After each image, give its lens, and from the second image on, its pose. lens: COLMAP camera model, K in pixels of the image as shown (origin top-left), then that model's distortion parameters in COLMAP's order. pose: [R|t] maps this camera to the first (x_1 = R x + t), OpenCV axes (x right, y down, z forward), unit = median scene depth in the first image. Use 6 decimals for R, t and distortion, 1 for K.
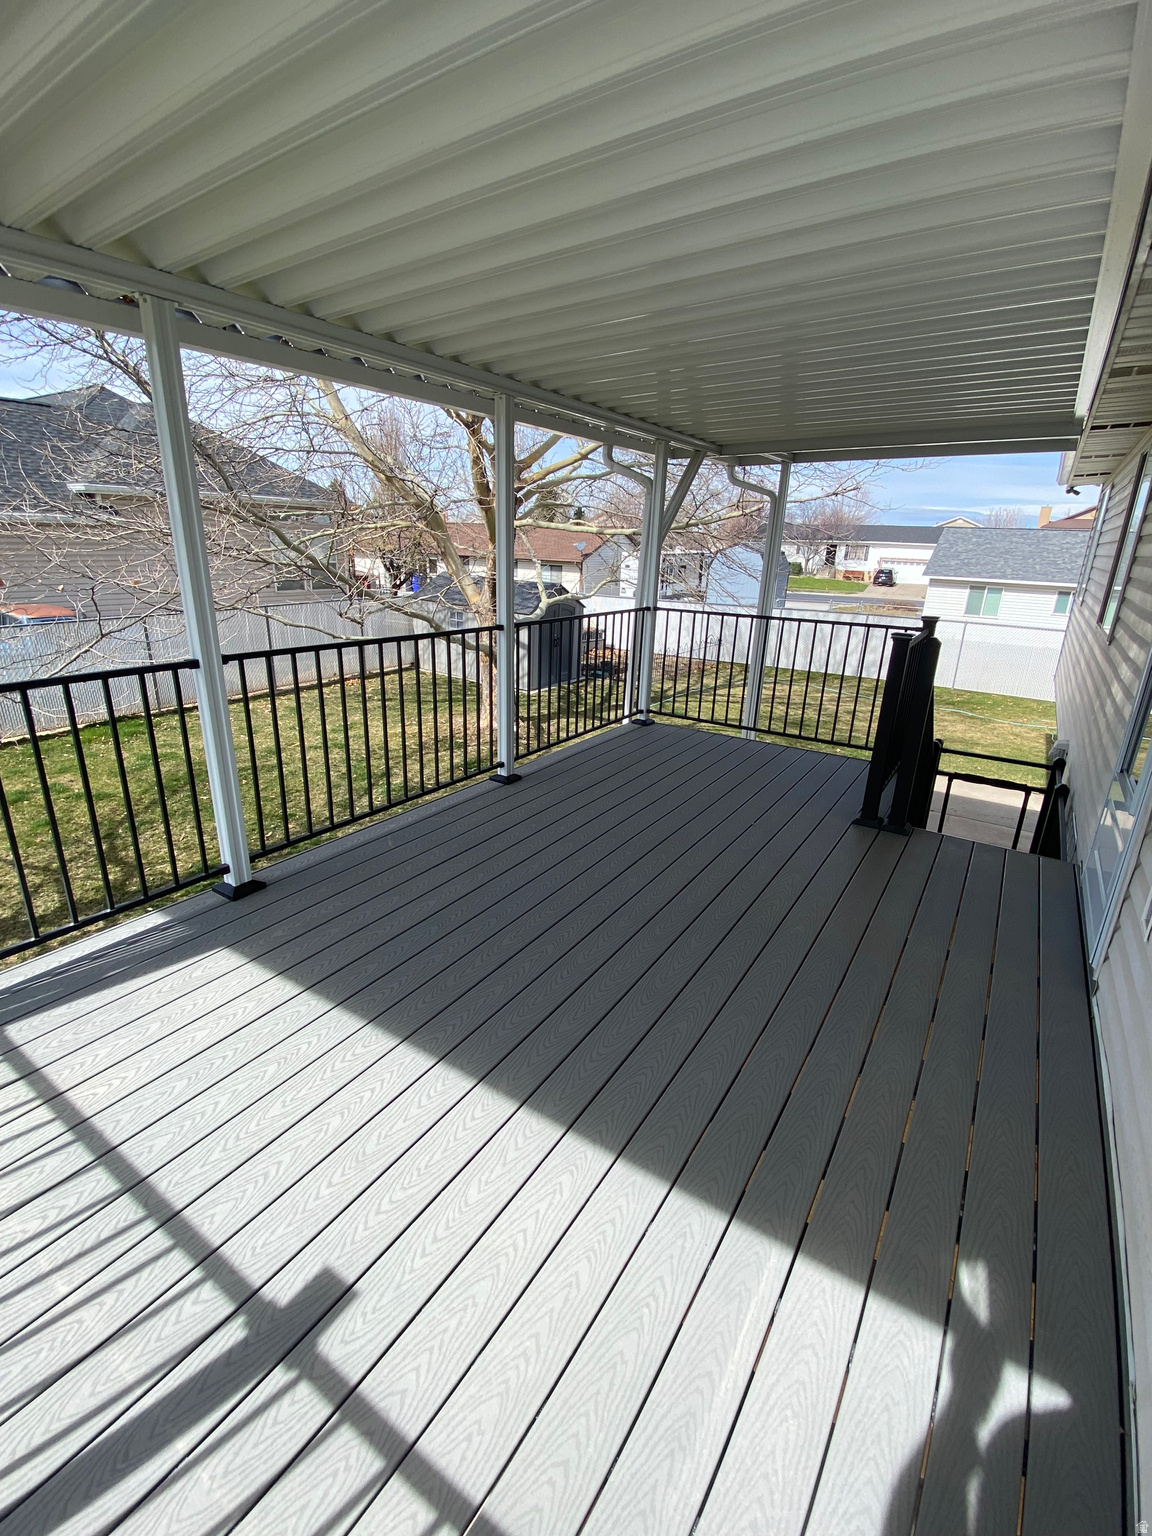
lens RADIAL K [[678.3, 0, 576.0], [0, 678.3, 768.0], [0, 0, 1]] dist [0.020369, -0.019550]
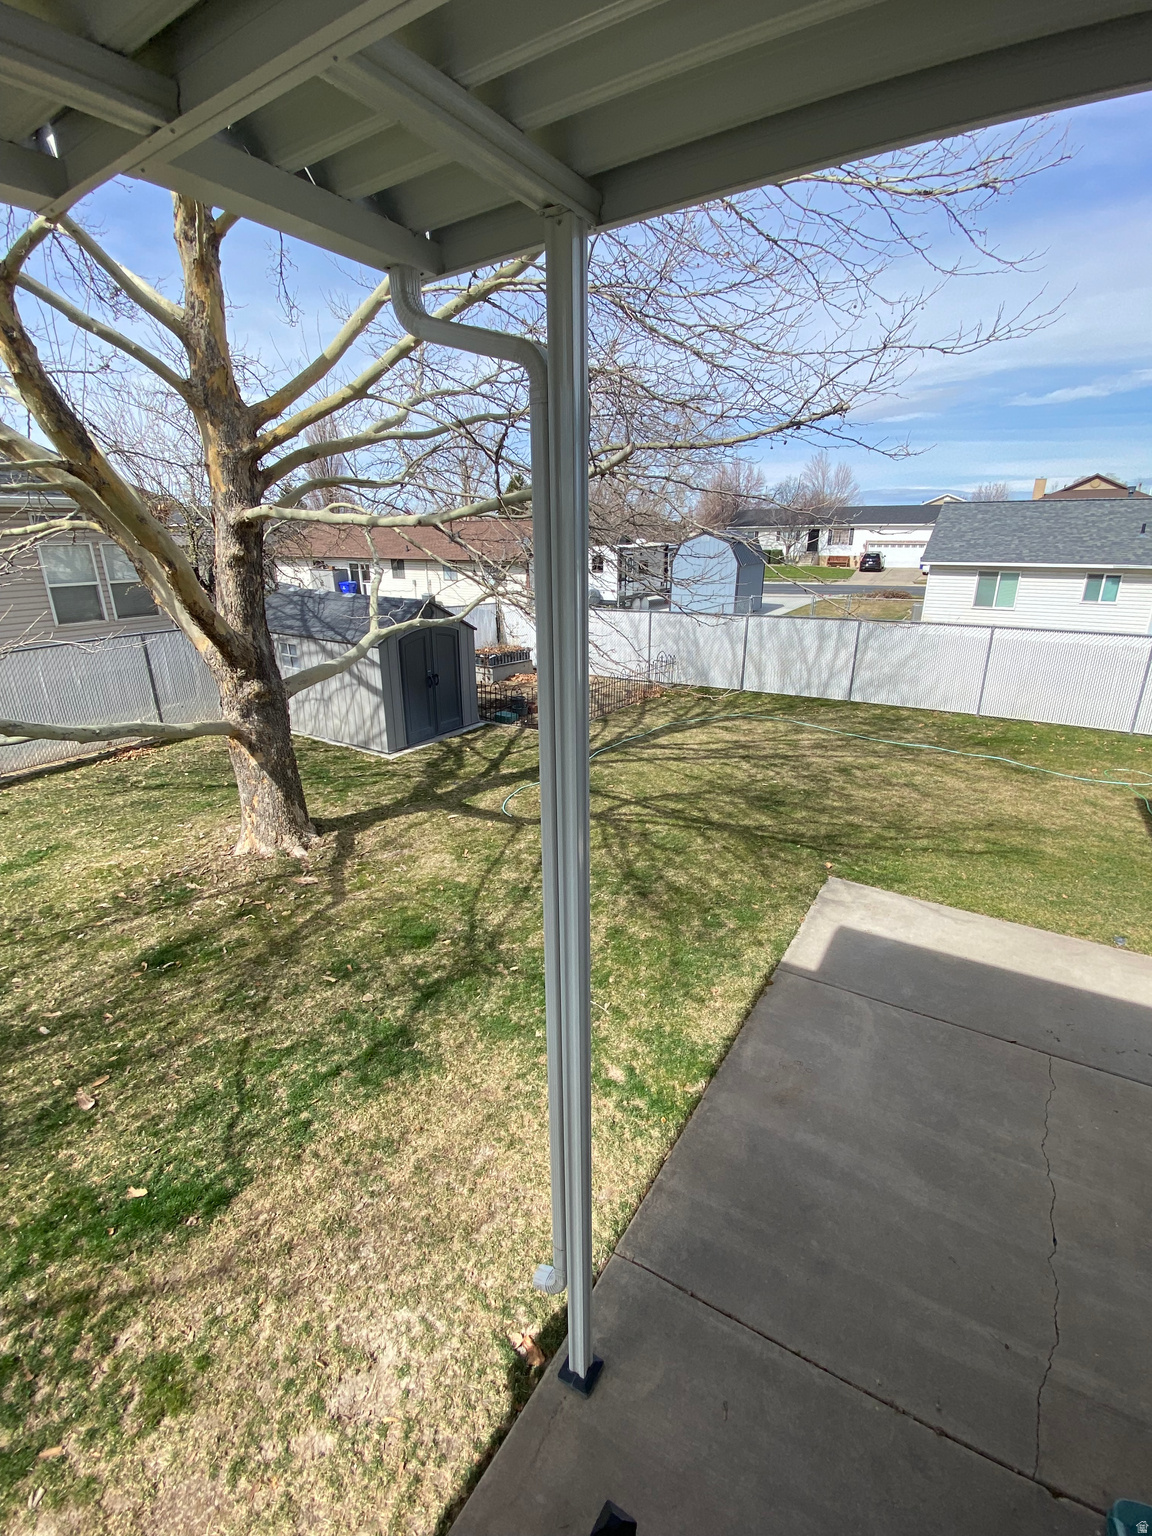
lens RADIAL K [[678.3, 0, 576.0], [0, 678.3, 768.0], [0, 0, 1]] dist [0.020369, -0.019550]
pose [[0.998955, -0.044928, 0.008350, 0.065649], [0.044873, 0.998970, 0.006743, -0.052385], [-0.008644, -0.006361, 0.999942, 0.161308]]
